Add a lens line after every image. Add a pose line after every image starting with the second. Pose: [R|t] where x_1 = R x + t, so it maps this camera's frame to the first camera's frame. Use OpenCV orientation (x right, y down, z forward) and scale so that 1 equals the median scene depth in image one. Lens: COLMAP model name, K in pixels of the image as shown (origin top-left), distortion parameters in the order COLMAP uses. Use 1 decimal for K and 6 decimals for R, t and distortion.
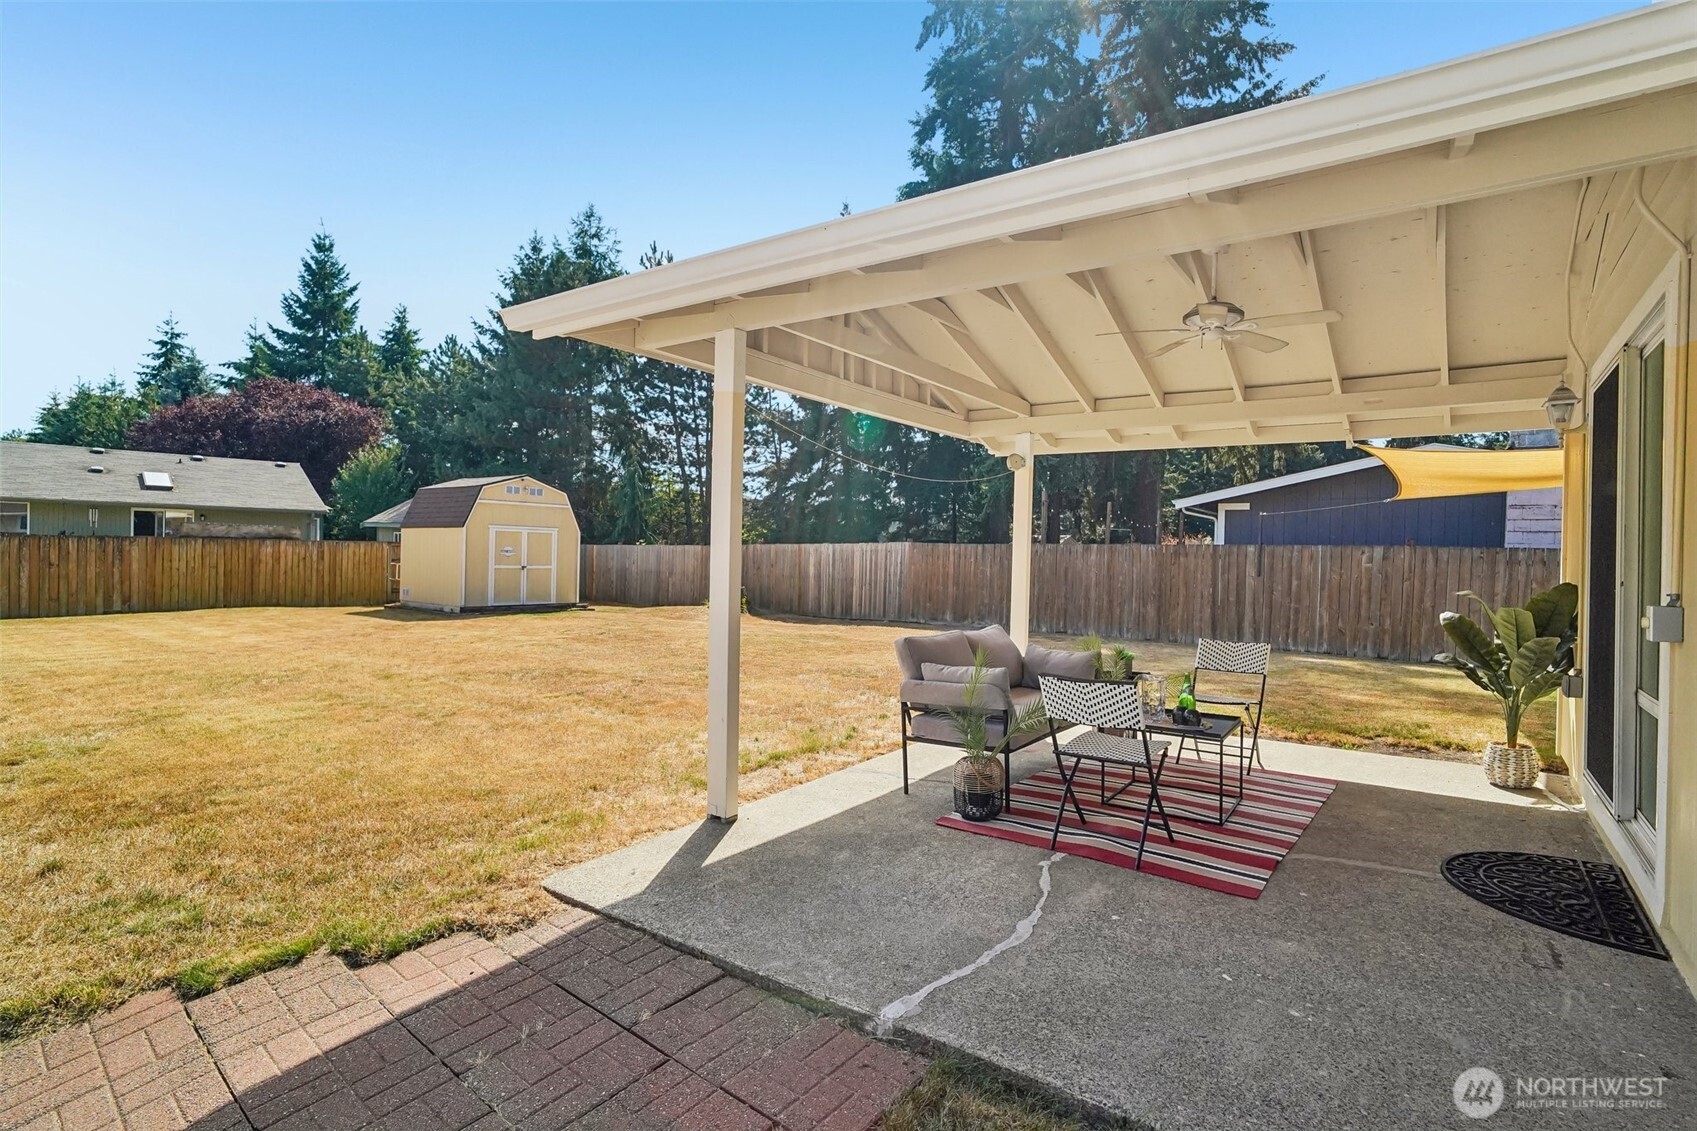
lens RADIAL K [[799.2, 0, 850.9], [0, 799.2, 556.3], [0, 0, 1]] dist [-0.018998, 0.011242]
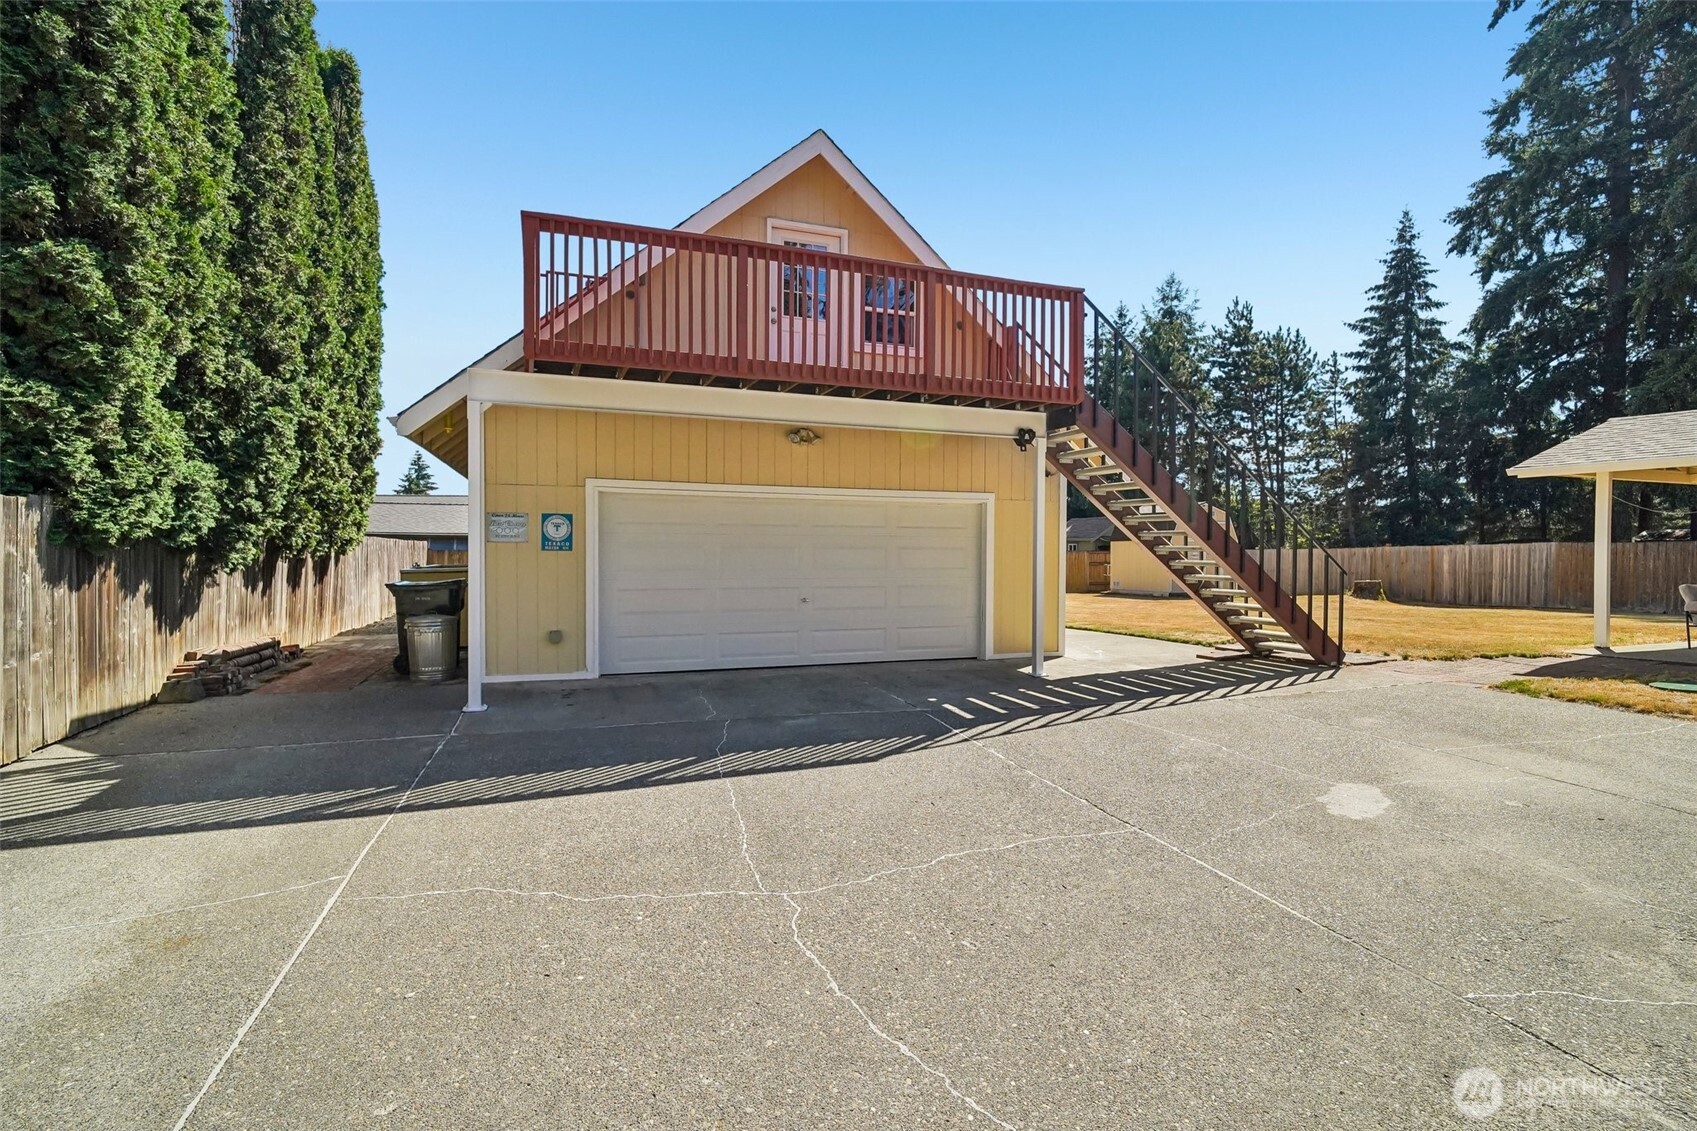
lens RADIAL K [[799.2, 0, 850.9], [0, 799.2, 556.3], [0, 0, 1]] dist [-0.018998, 0.011242]
pose [[0.849983, -0.013658, -0.526634, -0.101165], [0.010739, 0.999905, -0.008599, 0.001097], [0.526701, 0.001654, 0.850049, -0.294408]]
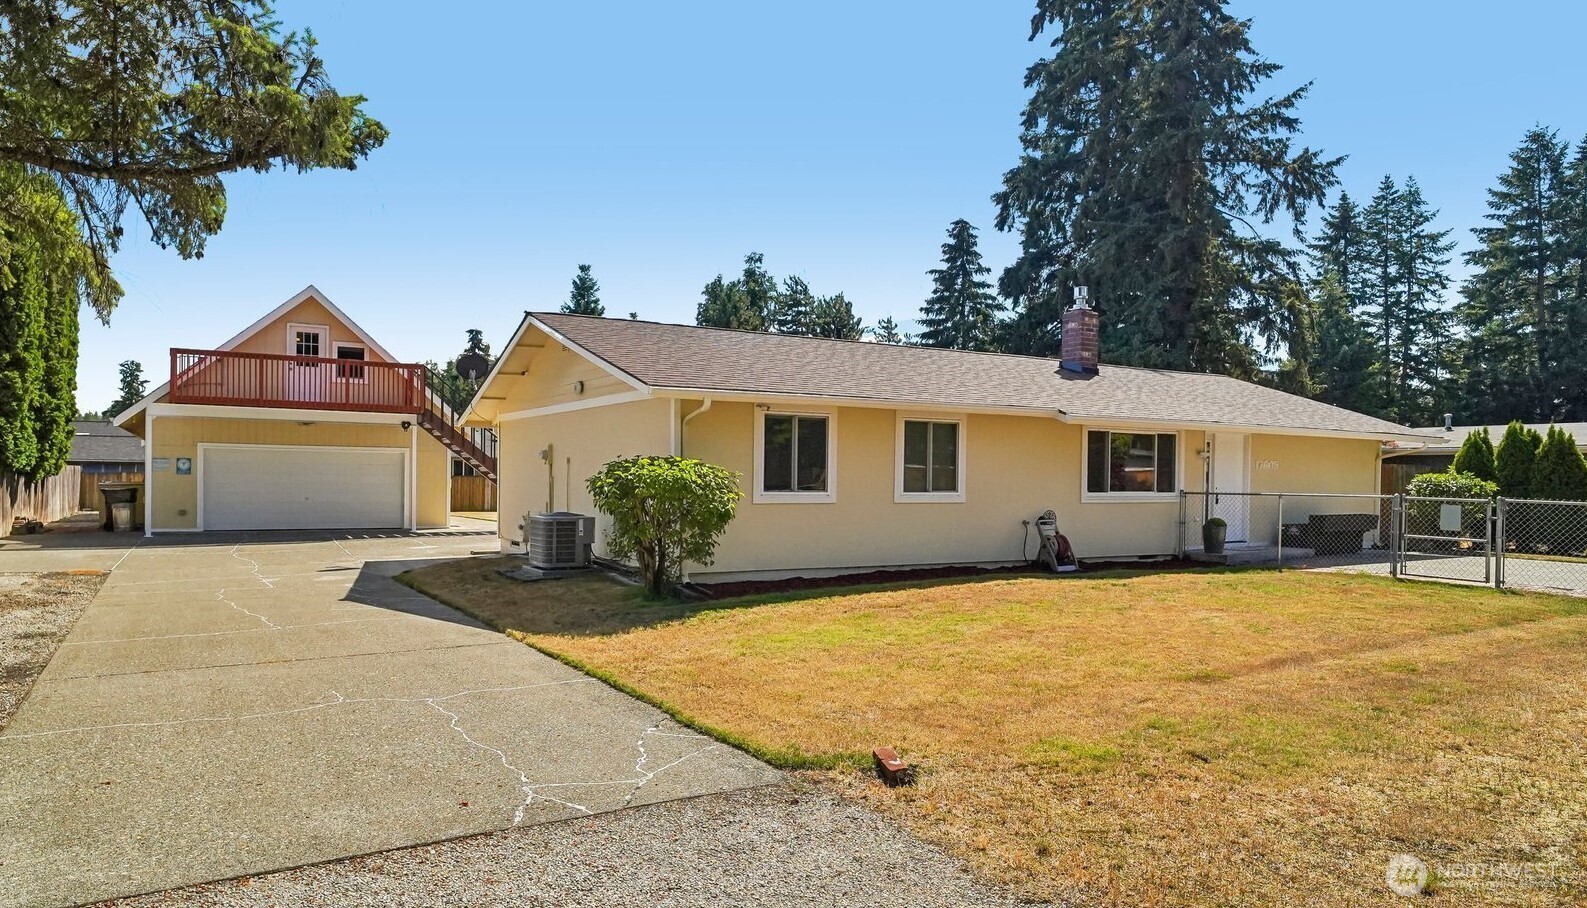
lens RADIAL K [[981.3, 0, 722.1], [0, 981.3, 477.0], [0, 0, 1]] dist [-0.002345, -0.019649]
pose [[0.915091, -0.008612, -0.403155, 0.311736], [0.003943, 0.999915, -0.012409, 0.008264], [0.403227, 0.009766, 0.915048, -0.606817]]
